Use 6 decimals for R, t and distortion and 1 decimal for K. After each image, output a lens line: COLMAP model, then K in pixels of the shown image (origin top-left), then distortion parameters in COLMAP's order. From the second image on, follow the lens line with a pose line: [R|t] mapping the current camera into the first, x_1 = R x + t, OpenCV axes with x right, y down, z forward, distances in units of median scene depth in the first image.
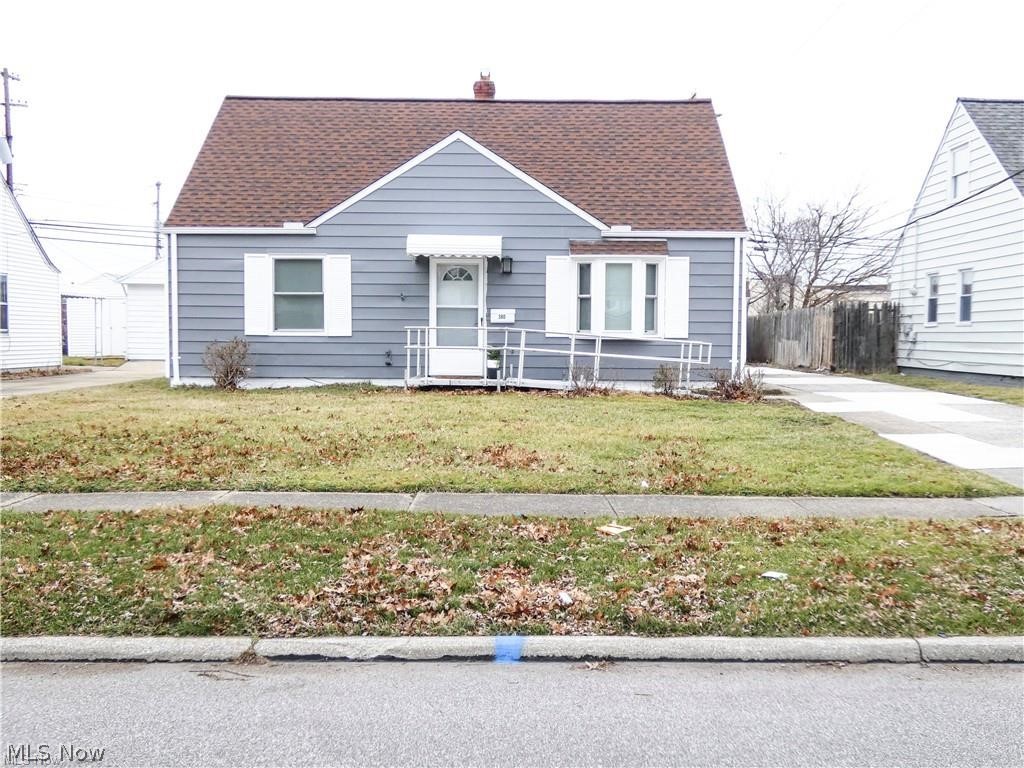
lens RADIAL K [[1005.9, 0, 525.1], [0, 1005.9, 385.5], [0, 0, 1]] dist [0.052031, -0.010275]
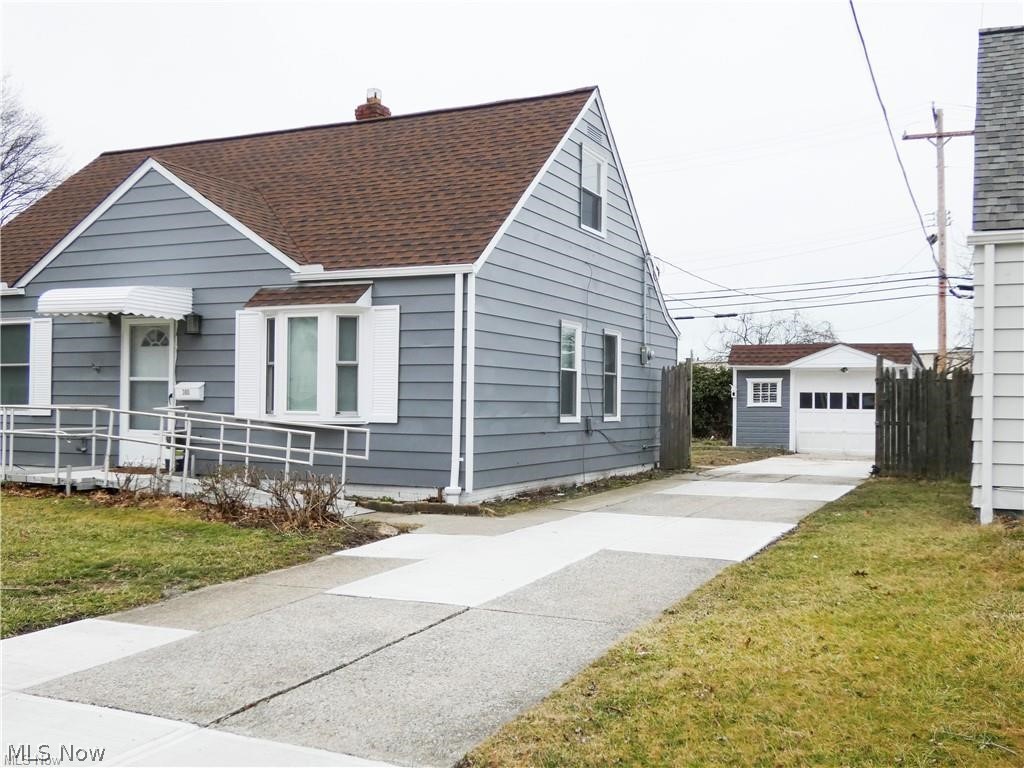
lens RADIAL K [[1005.9, 0, 525.1], [0, 1005.9, 385.5], [0, 0, 1]] dist [0.052031, -0.010275]
pose [[0.902066, -0.004694, -0.431572, 0.533292], [-0.027142, 0.997345, -0.067577, -0.028765], [0.430744, 0.072673, 0.899544, 0.422677]]
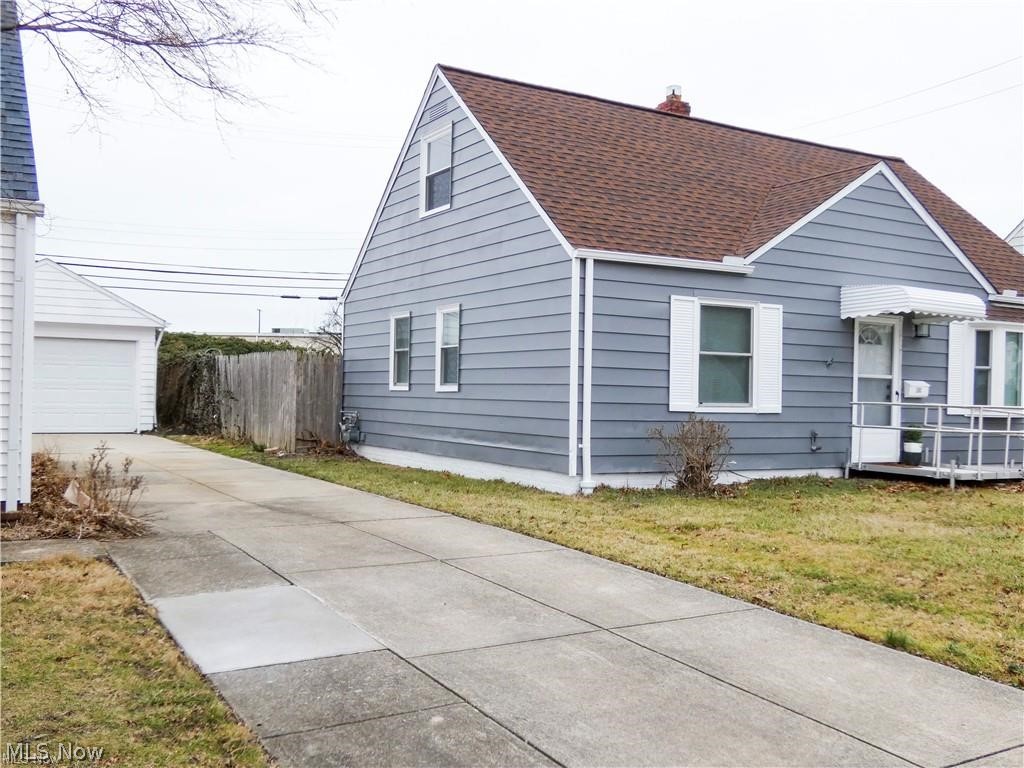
lens RADIAL K [[1005.9, 0, 525.1], [0, 1005.9, 385.5], [0, 0, 1]] dist [0.052031, -0.010275]
pose [[0.840328, 0.015366, 0.541861, -0.741365], [0.008042, 0.999135, -0.040805, -0.040605], [-0.542019, 0.038647, 0.839477, 0.474457]]
